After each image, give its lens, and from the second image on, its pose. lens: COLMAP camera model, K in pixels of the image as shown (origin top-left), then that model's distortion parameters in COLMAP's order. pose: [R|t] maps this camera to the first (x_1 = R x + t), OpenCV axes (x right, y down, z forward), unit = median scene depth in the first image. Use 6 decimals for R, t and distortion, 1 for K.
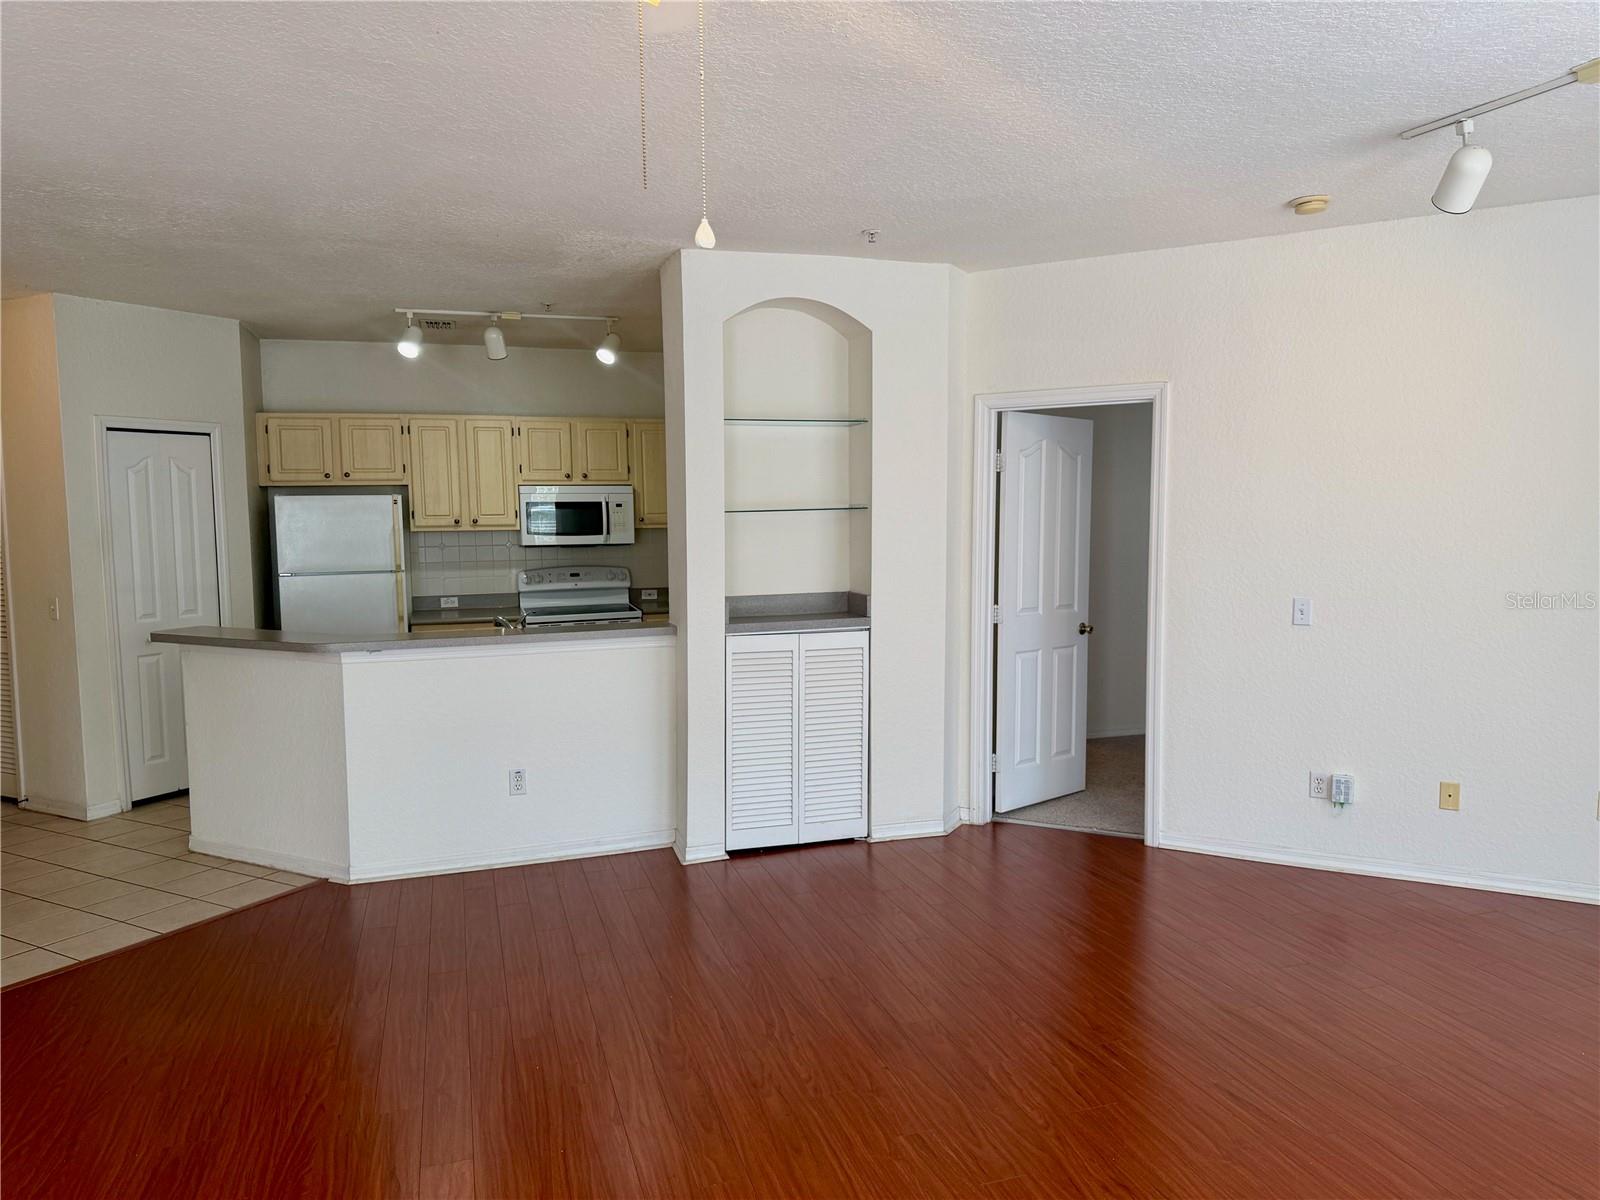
lens RADIAL K [[1124.0, 0, 810.0], [0, 1124.0, 600.2], [0, 0, 1]] dist [0.152715, -0.281327]
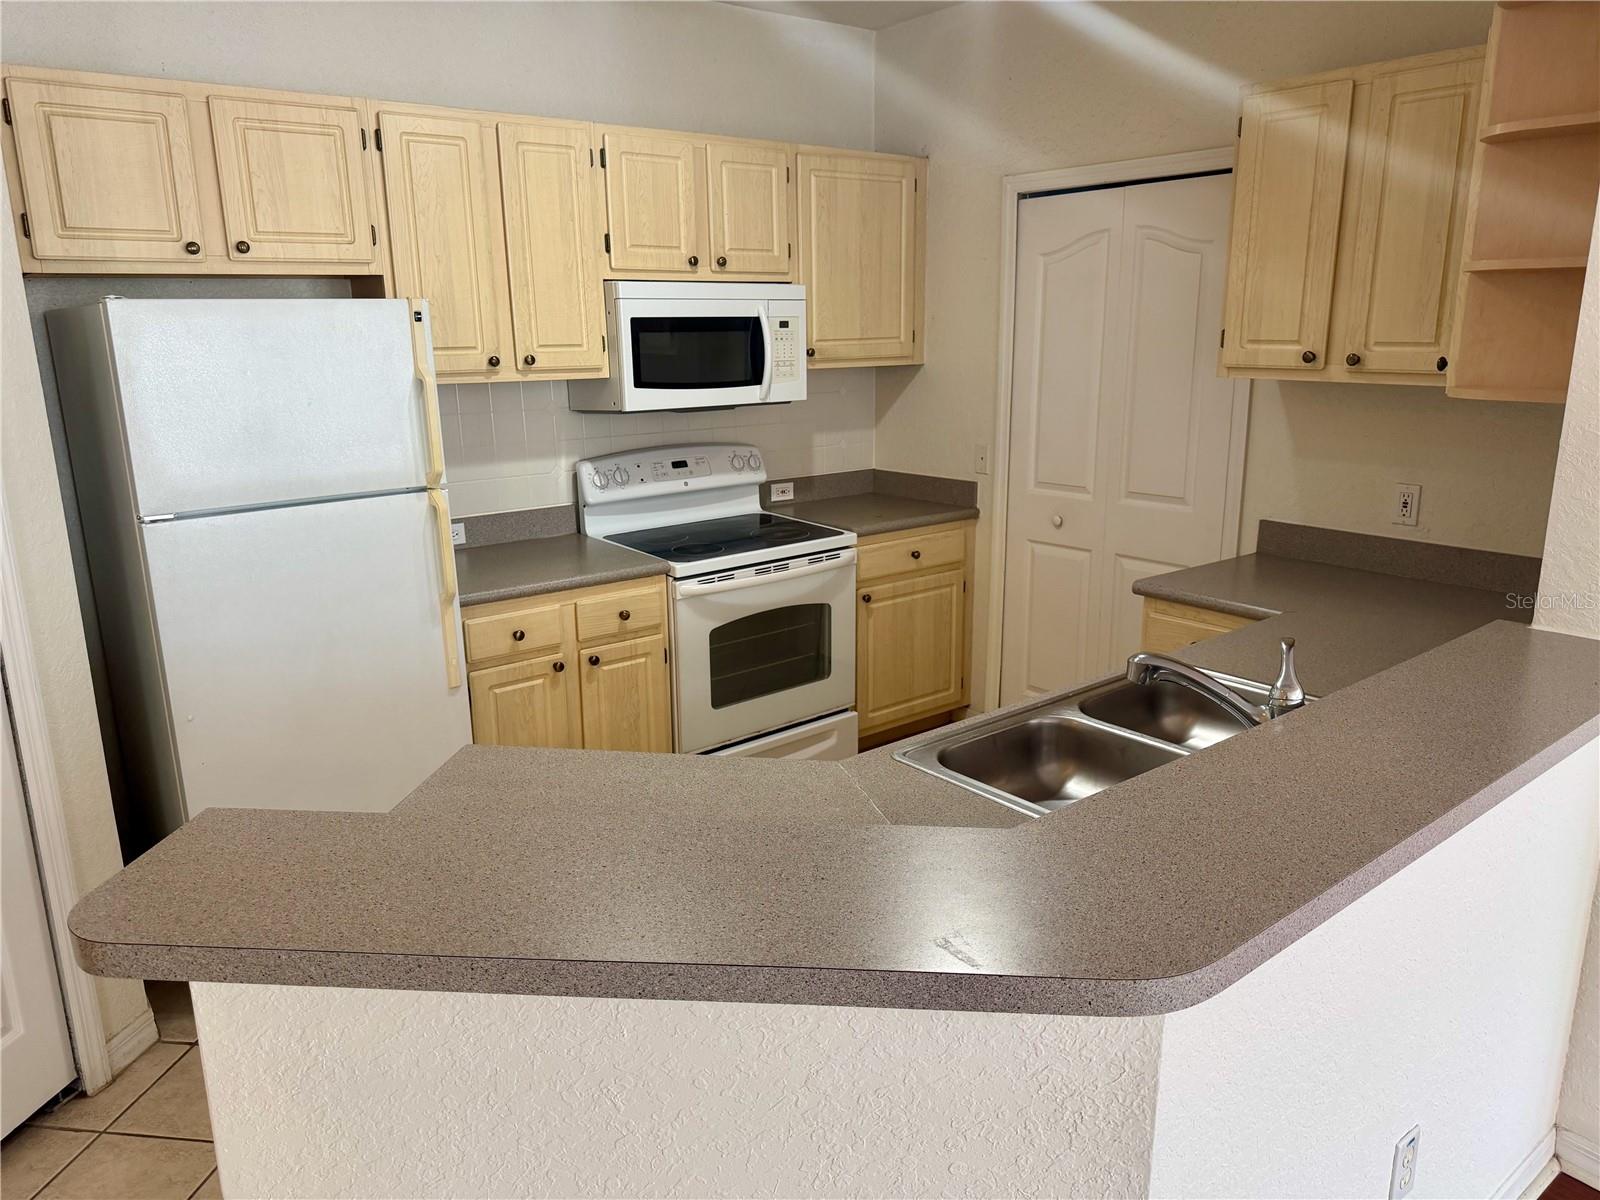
lens RADIAL K [[1124.0, 0, 810.0], [0, 1124.0, 600.2], [0, 0, 1]] dist [0.152715, -0.281327]
pose [[0.935095, -0.085114, 0.344025, -0.346783], [0.031175, 0.986724, 0.159385, -0.042839], [-0.353024, -0.138315, 0.925334, 0.511549]]
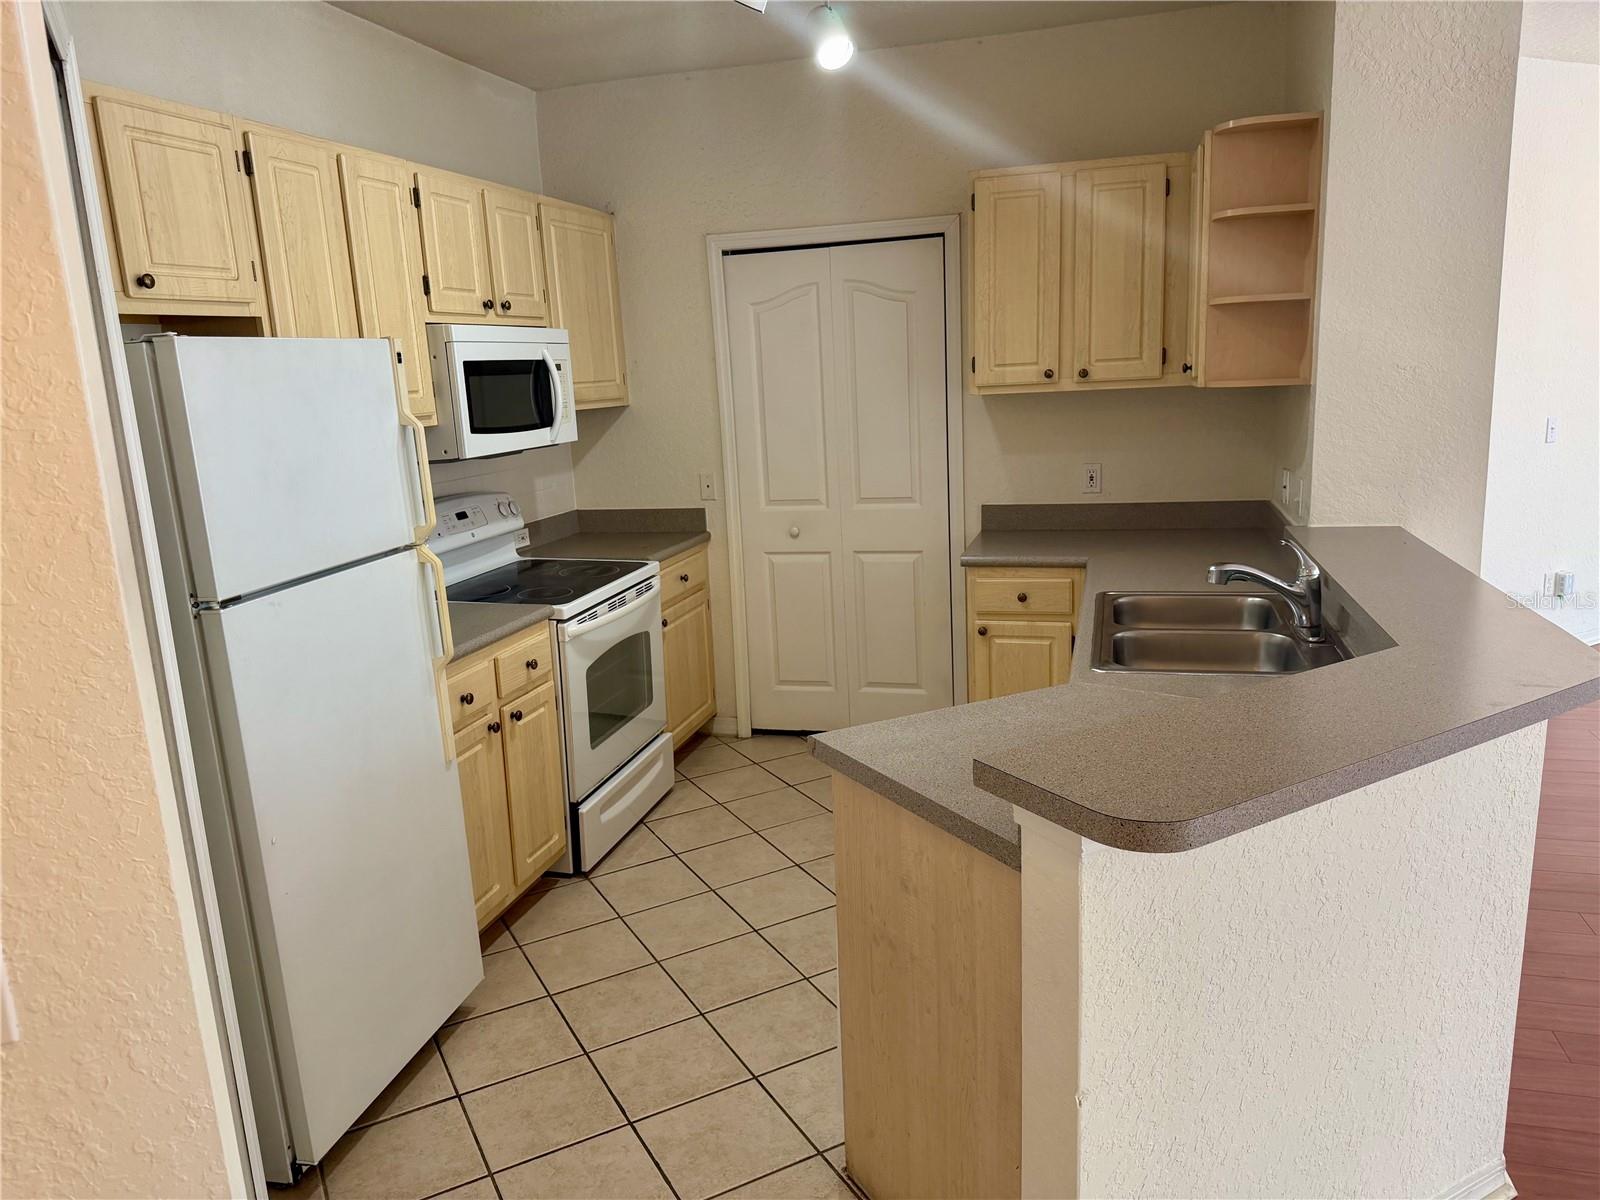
lens RADIAL K [[1125.2, 0, 807.9], [0, 1125.2, 596.8], [0, 0, 1]] dist [0.137531, -0.213147]
pose [[0.550472, -0.183358, 0.814470, -0.552039], [0.110535, 0.983002, 0.146592, -0.045013], [-0.827504, 0.009333, 0.561382, 0.621143]]
